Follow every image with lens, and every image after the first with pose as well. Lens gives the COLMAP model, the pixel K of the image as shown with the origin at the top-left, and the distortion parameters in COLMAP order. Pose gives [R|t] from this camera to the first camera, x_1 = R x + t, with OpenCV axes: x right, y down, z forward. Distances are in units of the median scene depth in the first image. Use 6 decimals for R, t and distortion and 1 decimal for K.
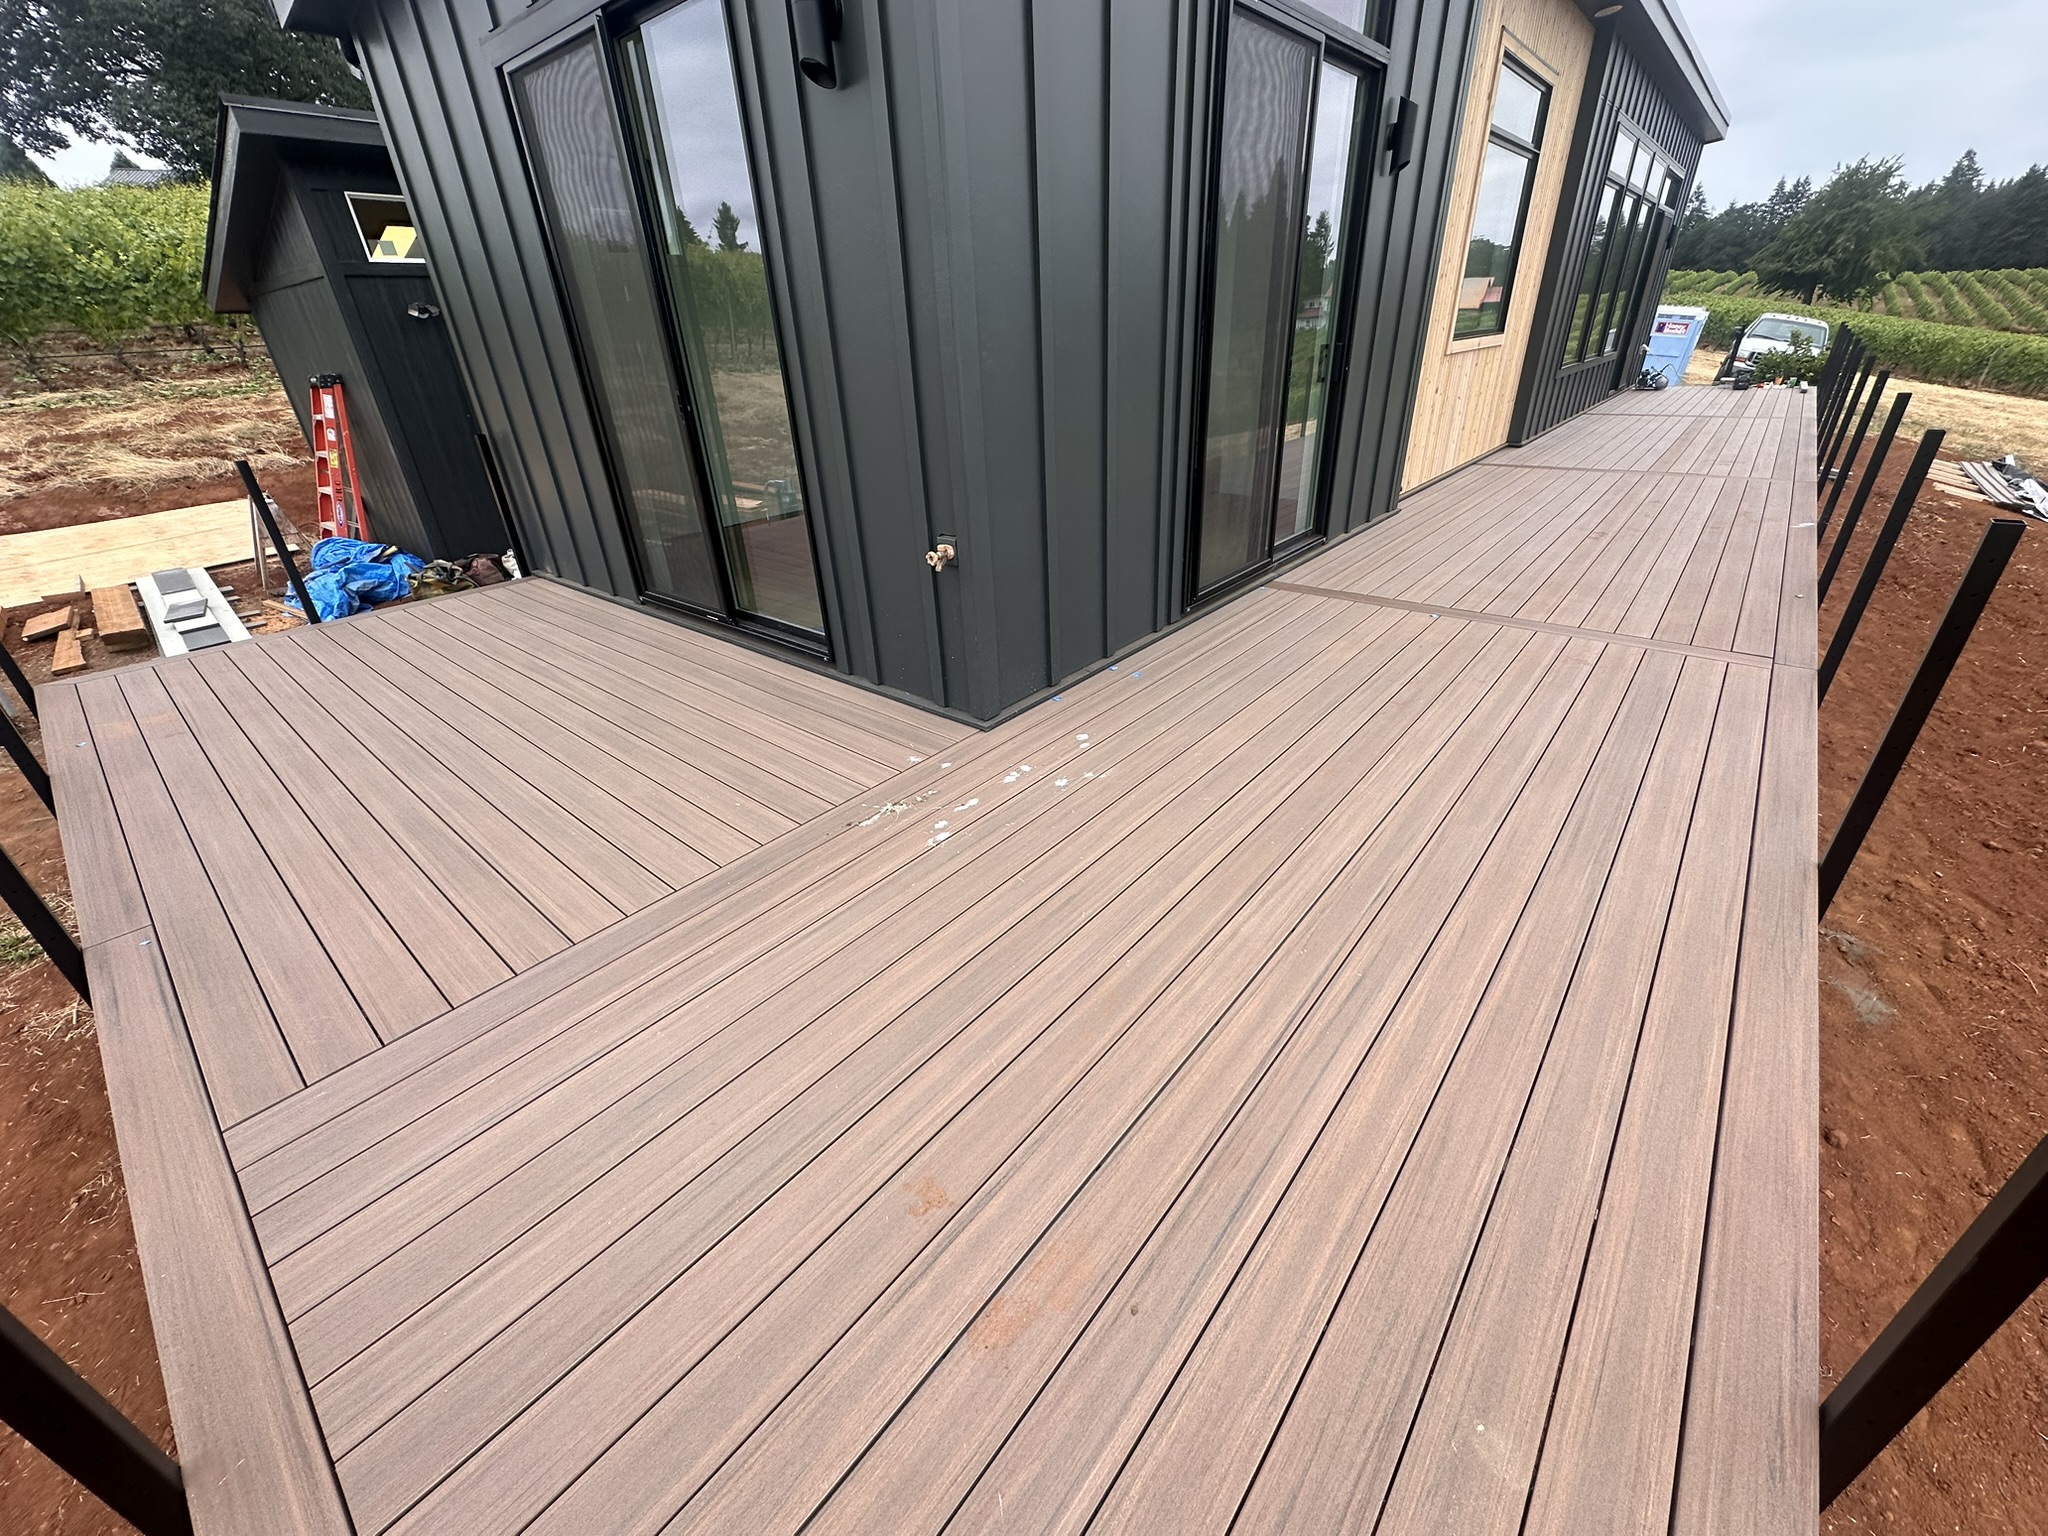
lens RADIAL K [[815.2, 0, 1021.7], [0, 815.2, 761.9], [0, 0, 1]] dist [-0.000128, -0.000135]
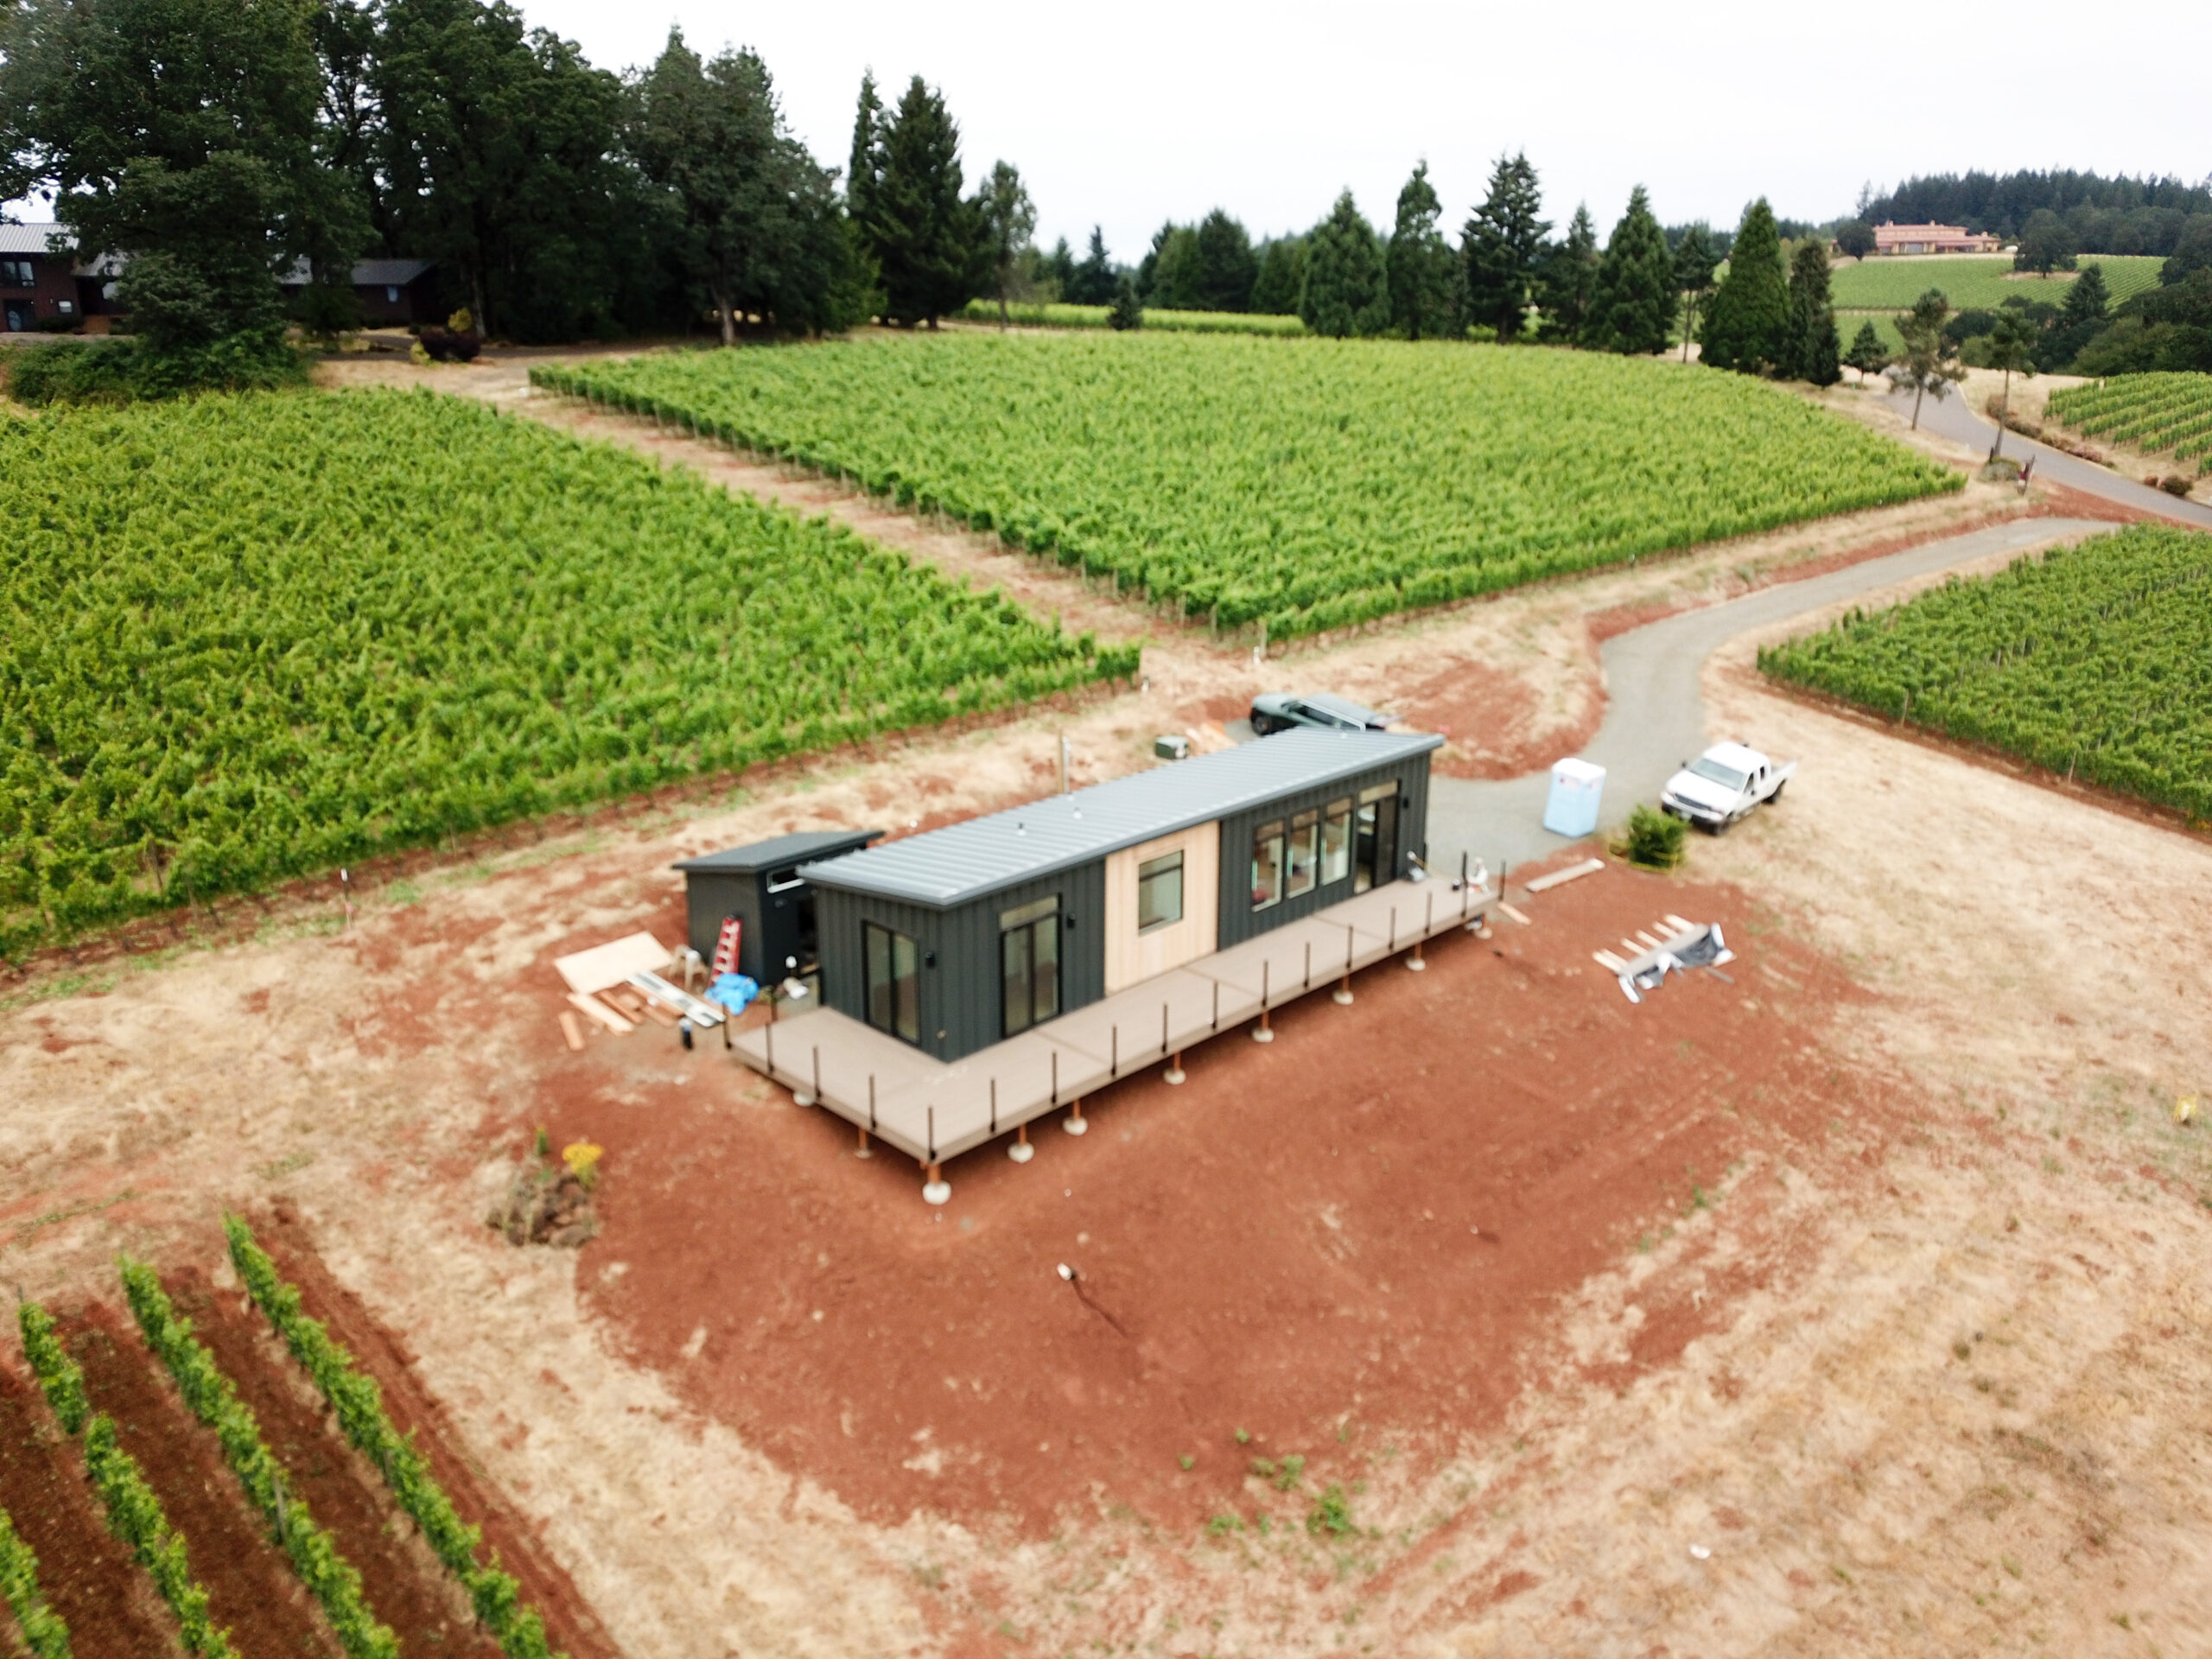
lens RADIAL K [[1654.7, 0, 1106.0], [0, 1654.7, 829.5], [0, 0, 1]] dist [0.054745, -0.076586]
pose [[0.996062, 0.071269, -0.052743, 1.004384], [-0.079351, 0.981947, -0.171706, 0.159926], [0.039553, 0.175215, 0.983735, -6.817777]]
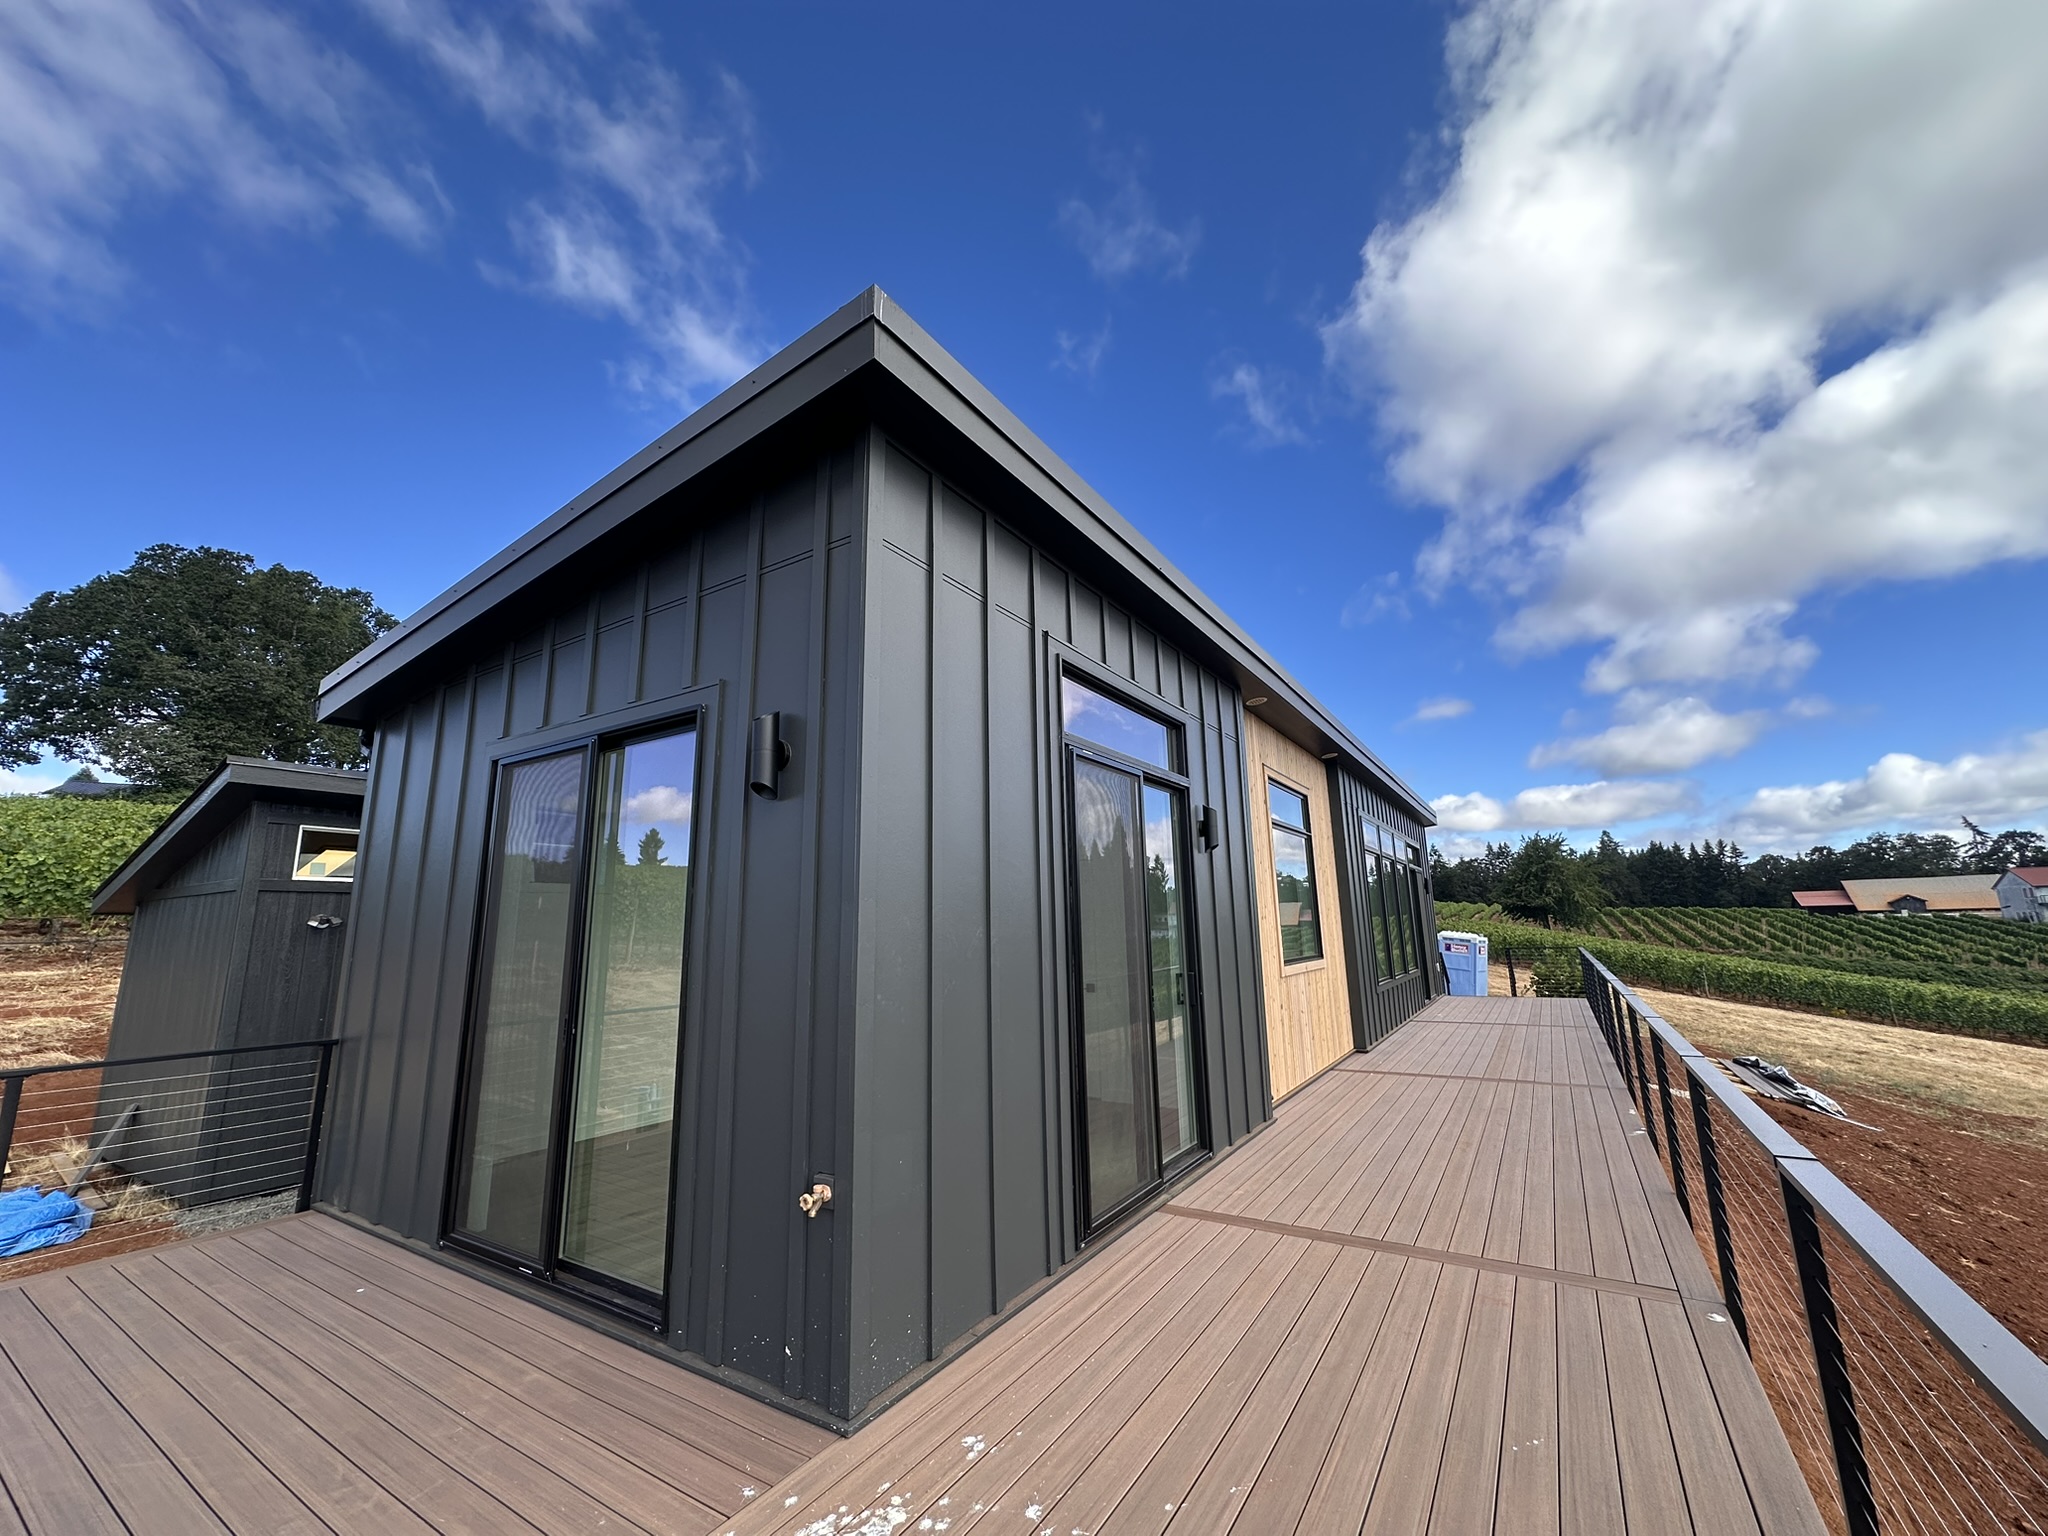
lens RADIAL K [[815.2, 0, 1021.7], [0, 815.2, 761.9], [0, 0, 1]] dist [-0.000128, -0.000135]
pose [[0.990653, 0.049332, 0.127171, -0.006574], [0.043409, 0.769823, -0.636780, -0.021952], [-0.129313, 0.636349, 0.760486, -0.030776]]
